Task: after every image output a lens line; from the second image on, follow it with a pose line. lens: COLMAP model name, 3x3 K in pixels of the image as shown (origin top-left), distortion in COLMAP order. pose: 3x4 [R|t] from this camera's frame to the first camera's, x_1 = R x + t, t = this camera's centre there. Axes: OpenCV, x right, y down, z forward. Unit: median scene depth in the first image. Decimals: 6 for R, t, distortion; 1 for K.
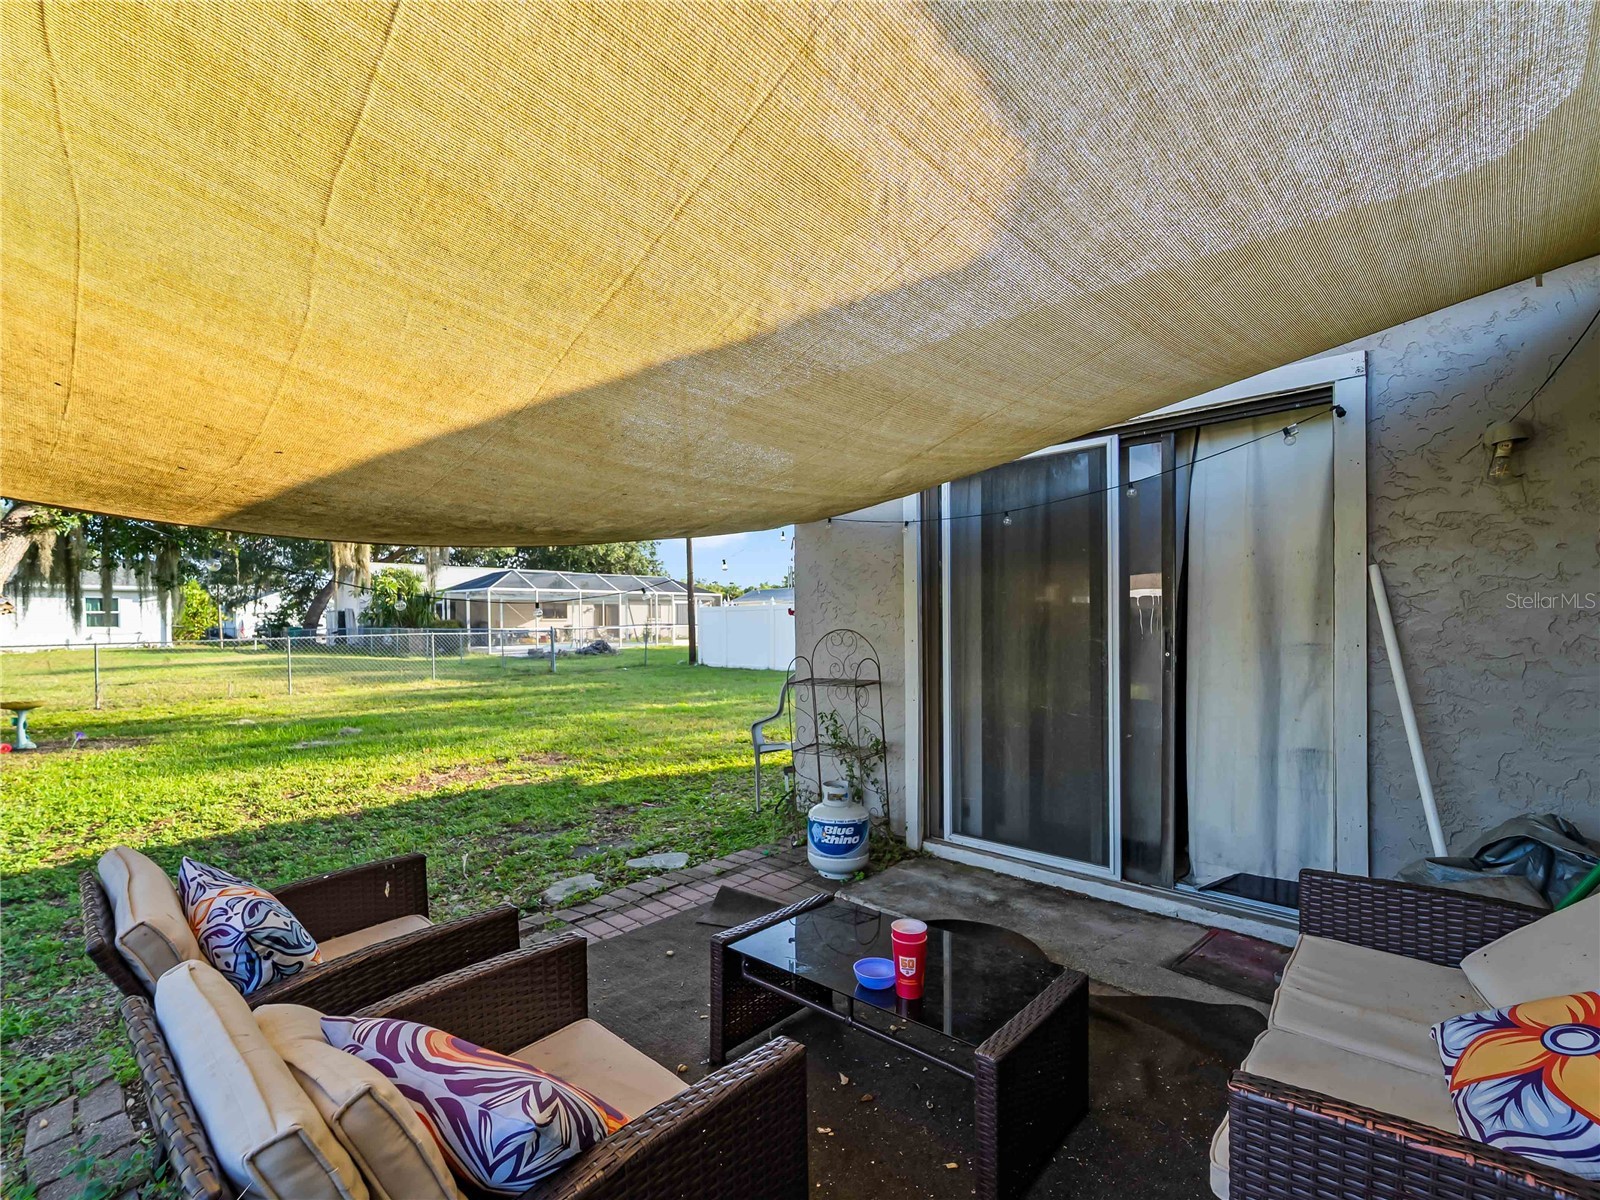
lens RADIAL K [[730.7, 0, 798.8], [0, 730.7, 614.6], [0, 0, 1]] dist [0.005185, -0.002094]
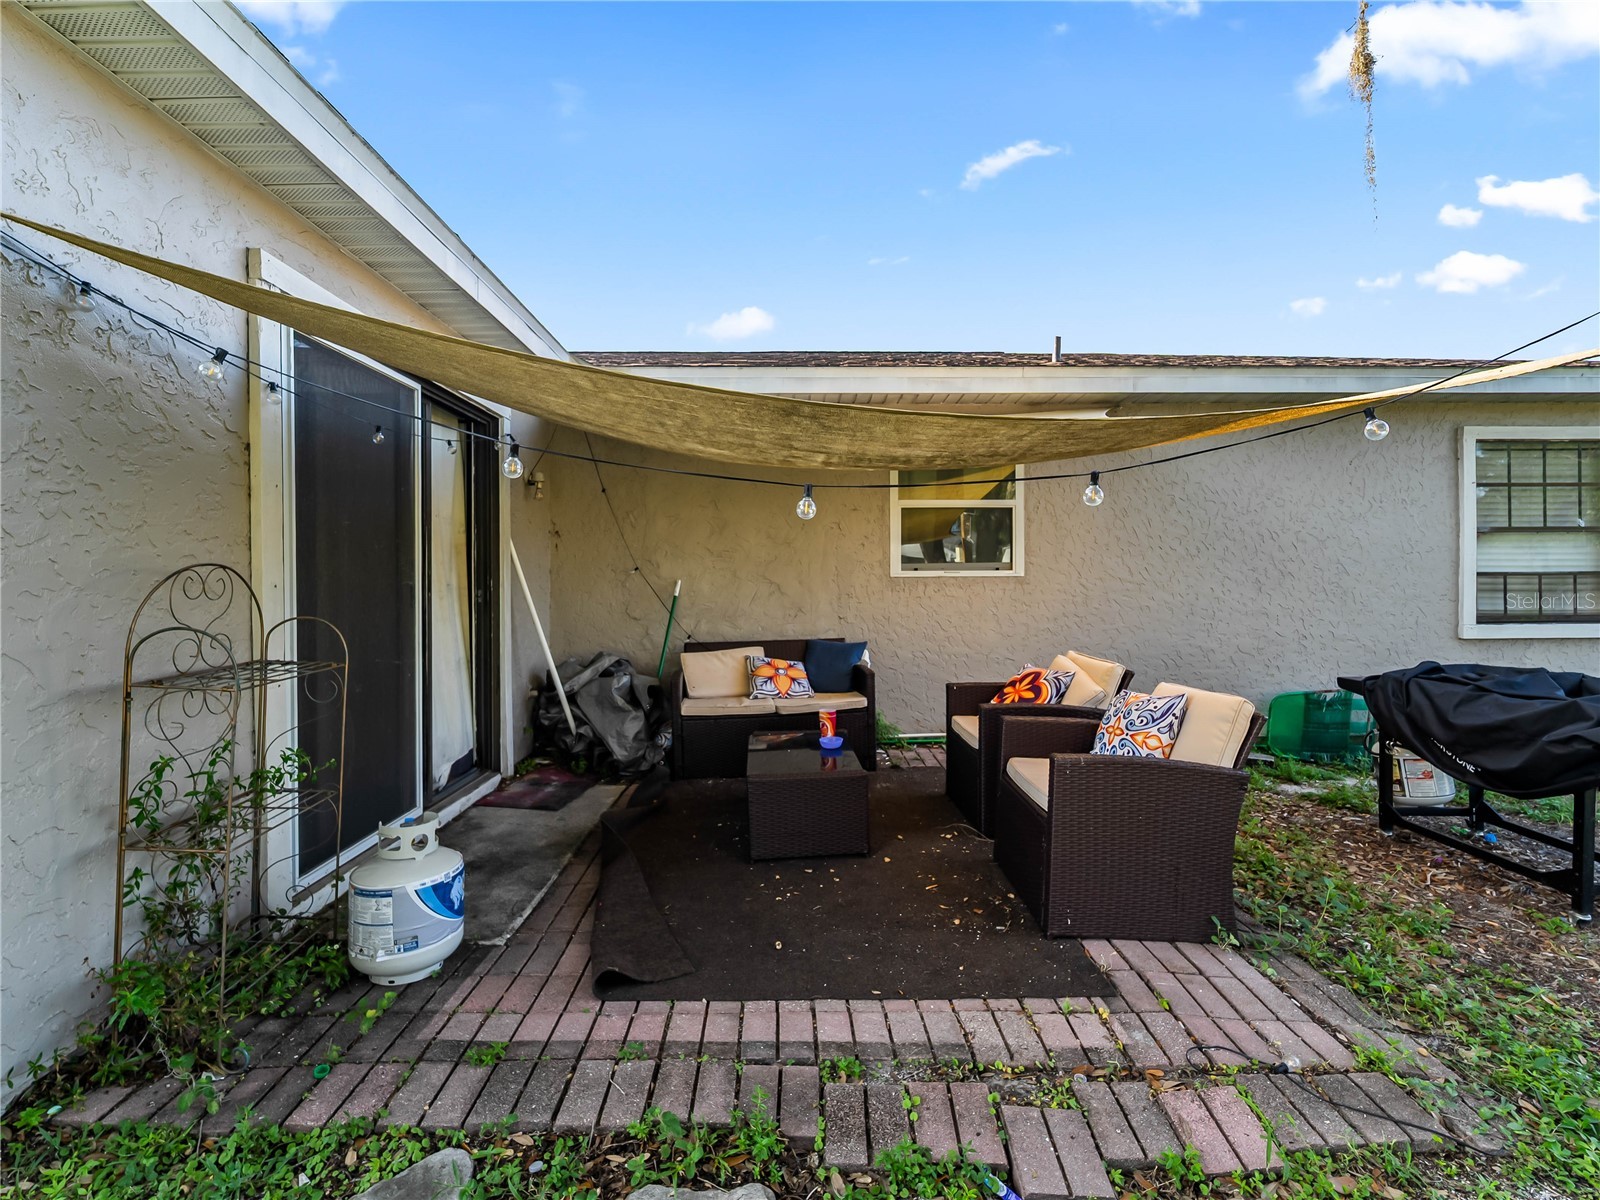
lens RADIAL K [[730.7, 0, 787.6], [0, 730.7, 567.5], [0, 0, 1]] dist [0.005185, -0.002094]
pose [[-0.693974, 0.024852, 0.719571, -0.628979], [0.000356, 0.999416, -0.034174, 0.046305], [-0.720000, -0.023460, -0.693577, 1.250227]]
